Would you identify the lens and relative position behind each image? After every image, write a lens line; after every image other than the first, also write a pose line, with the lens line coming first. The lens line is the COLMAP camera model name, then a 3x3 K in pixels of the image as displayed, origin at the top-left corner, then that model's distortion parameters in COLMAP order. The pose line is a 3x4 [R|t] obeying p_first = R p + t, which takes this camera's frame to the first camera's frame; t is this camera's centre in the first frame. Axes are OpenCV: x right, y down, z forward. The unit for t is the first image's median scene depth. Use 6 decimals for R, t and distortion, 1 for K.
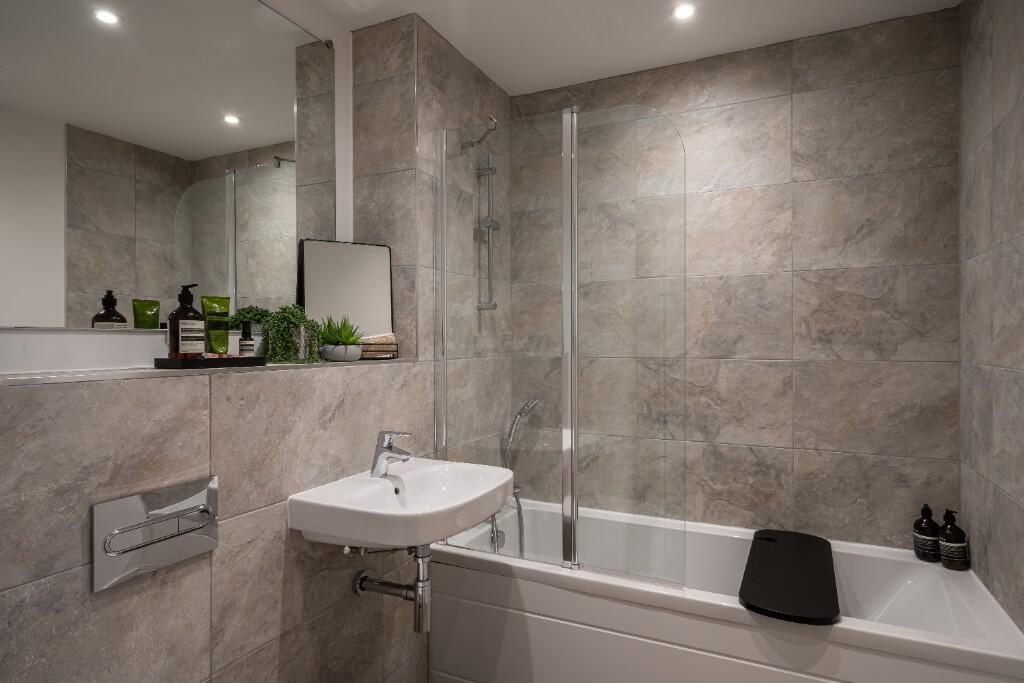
lens RADIAL K [[570.1, 0, 515.6], [0, 570.1, 343.9], [0, 0, 1]] dist [0.003078, 0.002101]
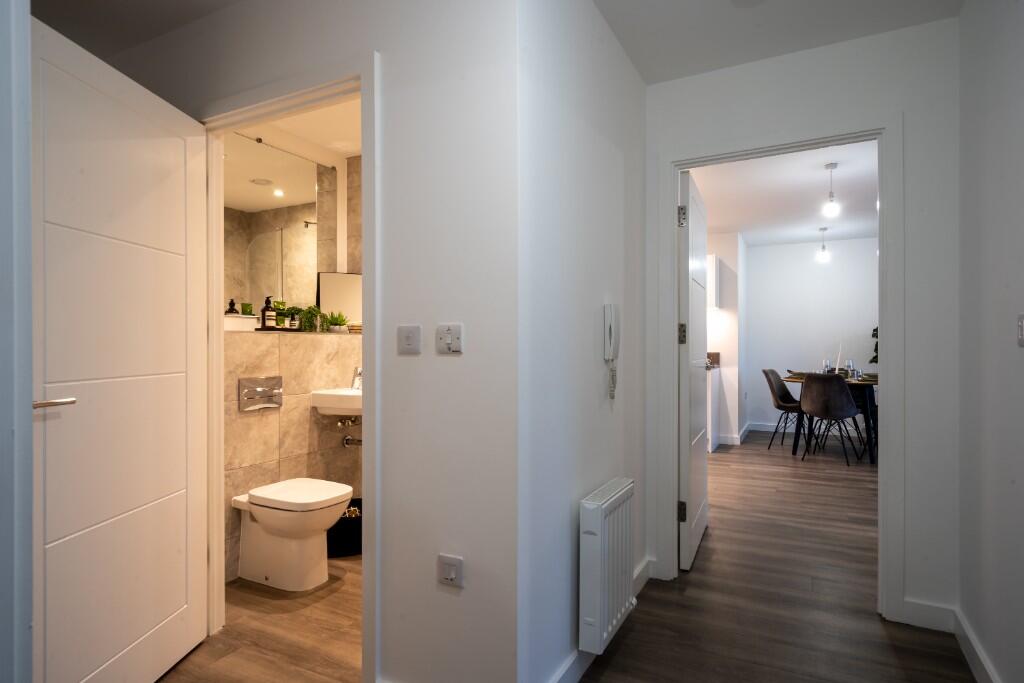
lens RADIAL K [[570.1, 0, 511.9], [0, 570.1, 344.8], [0, 0, 1]] dist [0.003078, 0.002101]
pose [[0.998918, -0.001719, -0.046473, 0.443385], [0.001279, 0.999954, -0.009502, 0.099780], [0.046487, 0.009433, 0.998874, -1.082029]]
